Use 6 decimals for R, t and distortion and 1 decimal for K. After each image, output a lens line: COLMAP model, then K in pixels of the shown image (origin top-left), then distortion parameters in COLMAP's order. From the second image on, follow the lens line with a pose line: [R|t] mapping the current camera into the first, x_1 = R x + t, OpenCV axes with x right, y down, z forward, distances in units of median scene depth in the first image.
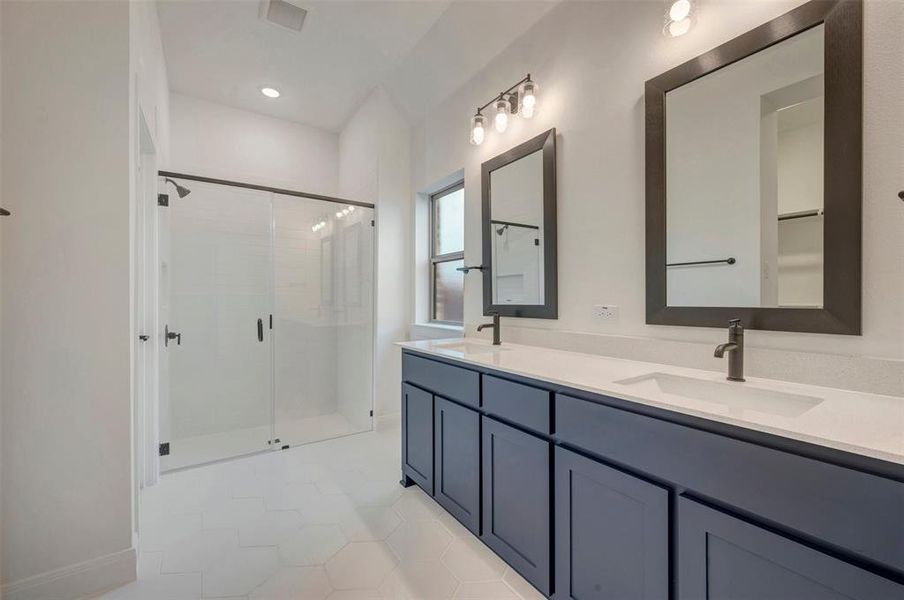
lens RADIAL K [[361.5, 0, 451.7], [0, 361.5, 300.3], [0, 0, 1]] dist [0.000310, 0.000356]
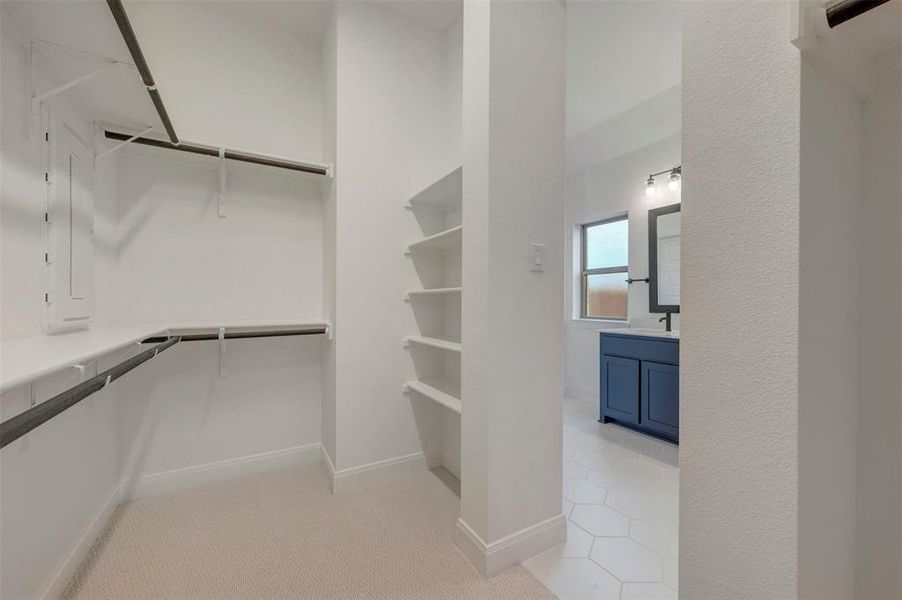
lens RADIAL K [[360.7, 0, 449.8], [0, 360.7, 299.7], [0, 0, 1]] dist [0.000310, 0.000356]
pose [[0.996368, 0.009103, -0.084658, -0.604189], [-0.009885, 0.999912, -0.008824, 0.011095], [0.084570, 0.009629, 0.996371, -0.545791]]
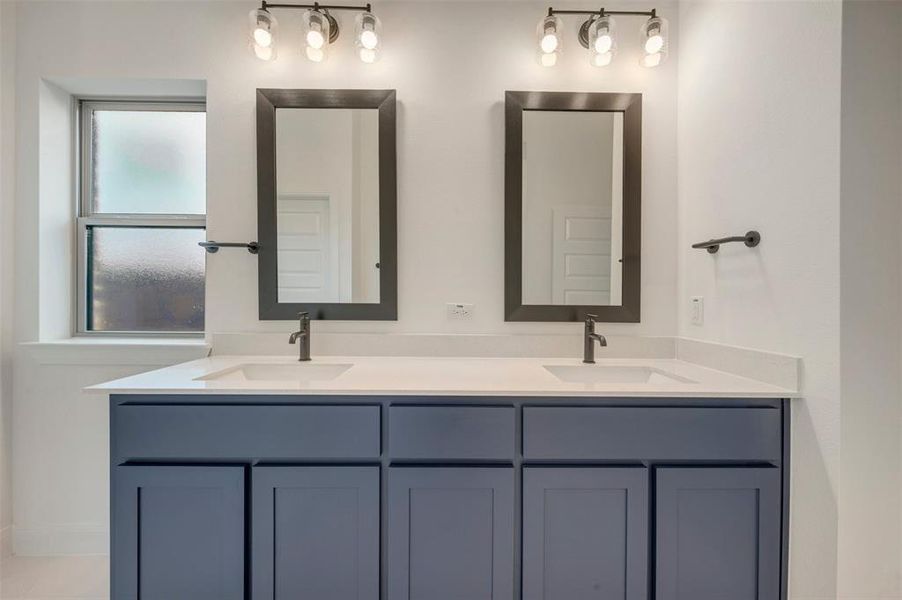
lens RADIAL K [[360.7, 0, 450.0], [0, 360.7, 299.8], [0, 0, 1]] dist [0.000310, 0.000356]
pose [[0.557741, 0.001730, 0.830014, -0.265123], [-0.009114, 0.999950, 0.004040, 0.000005], [-0.829965, -0.009818, 0.557729, 0.343319]]
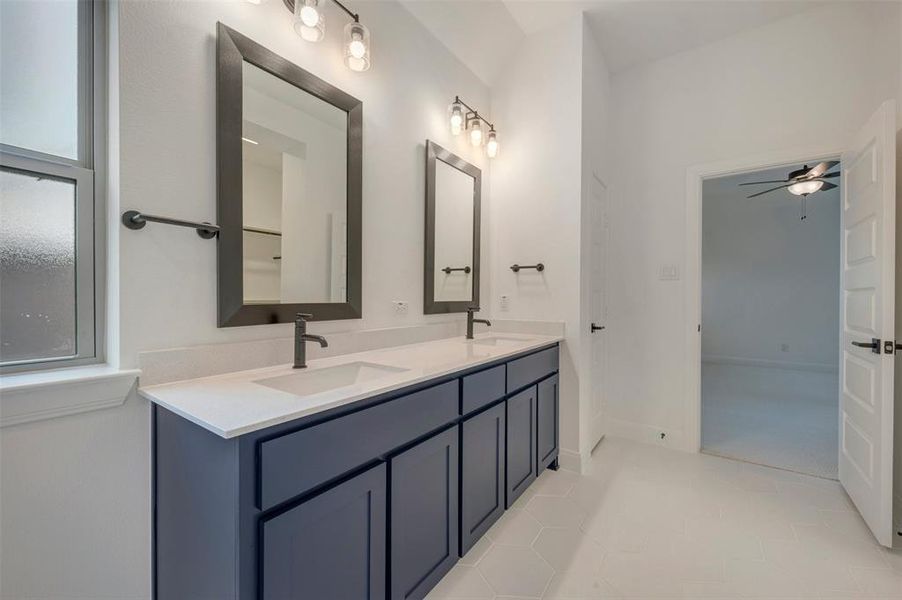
lens RADIAL K [[360.7, 0, 447.0], [0, 360.7, 300.1], [0, 0, 1]] dist [0.000310, 0.000356]
pose [[-0.341558, 0.000723, 0.939860, -0.490939], [0.003537, 0.999994, 0.000516, 0.006237], [-0.939854, 0.003501, -0.341558, 0.874986]]
